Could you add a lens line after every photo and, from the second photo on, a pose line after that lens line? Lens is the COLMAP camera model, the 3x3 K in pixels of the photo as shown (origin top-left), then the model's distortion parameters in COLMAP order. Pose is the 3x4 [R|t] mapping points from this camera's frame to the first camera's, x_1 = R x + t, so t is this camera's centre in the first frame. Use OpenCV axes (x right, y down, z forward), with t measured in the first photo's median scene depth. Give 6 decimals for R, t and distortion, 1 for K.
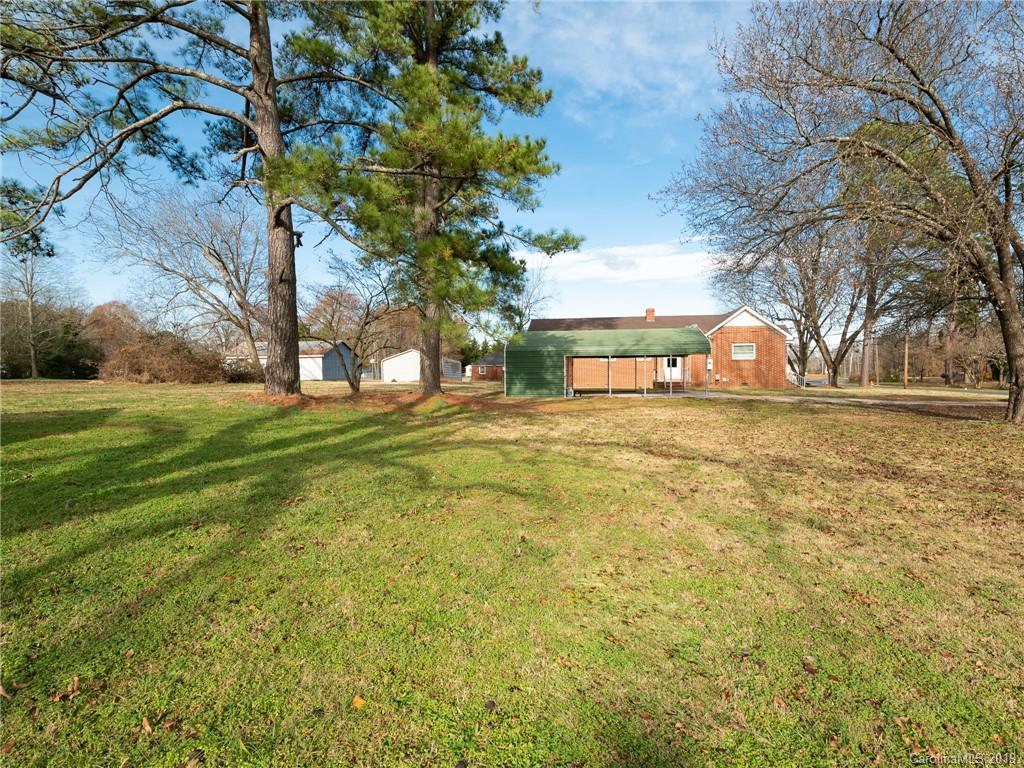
lens RADIAL K [[474.7, 0, 512.0], [0, 474.7, 384.0], [0, 0, 1]] dist [-0.000954, -0.000636]
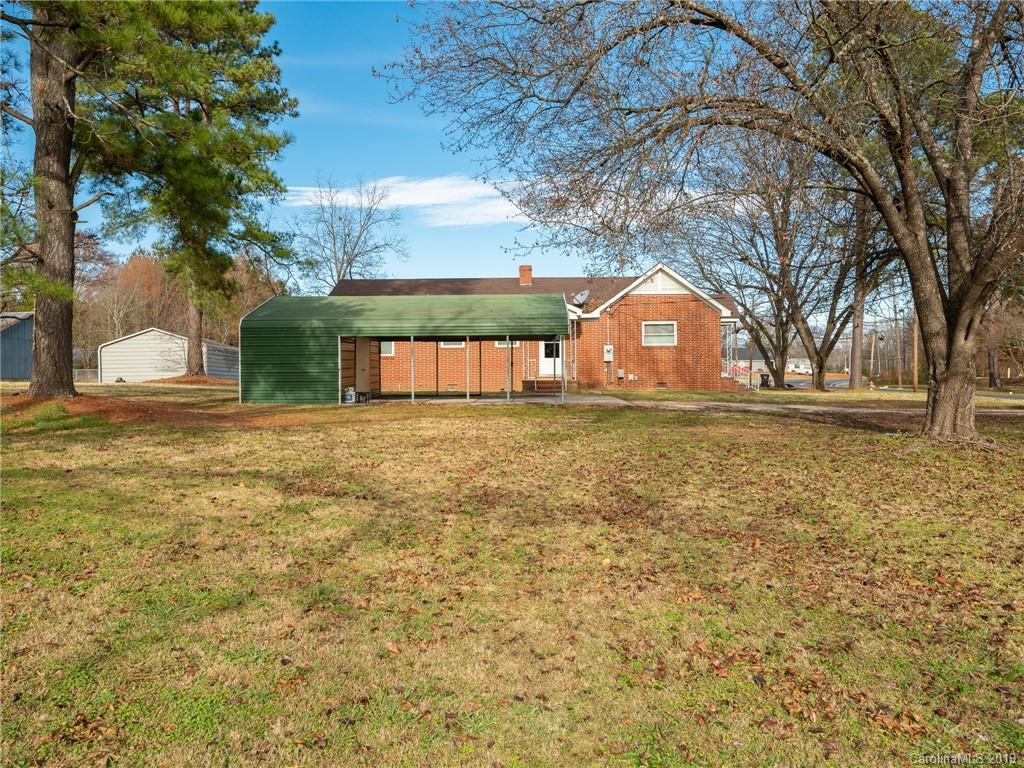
lens RADIAL K [[749.0, 0, 512.0], [0, 749.0, 384.0], [0, 0, 1]] dist [-0.004750, -0.002004]
pose [[0.994131, -0.000110, 0.108181, 0.181667], [0.001117, 0.999957, -0.009251, 0.009257], [-0.108175, 0.009317, 0.994088, 0.011414]]
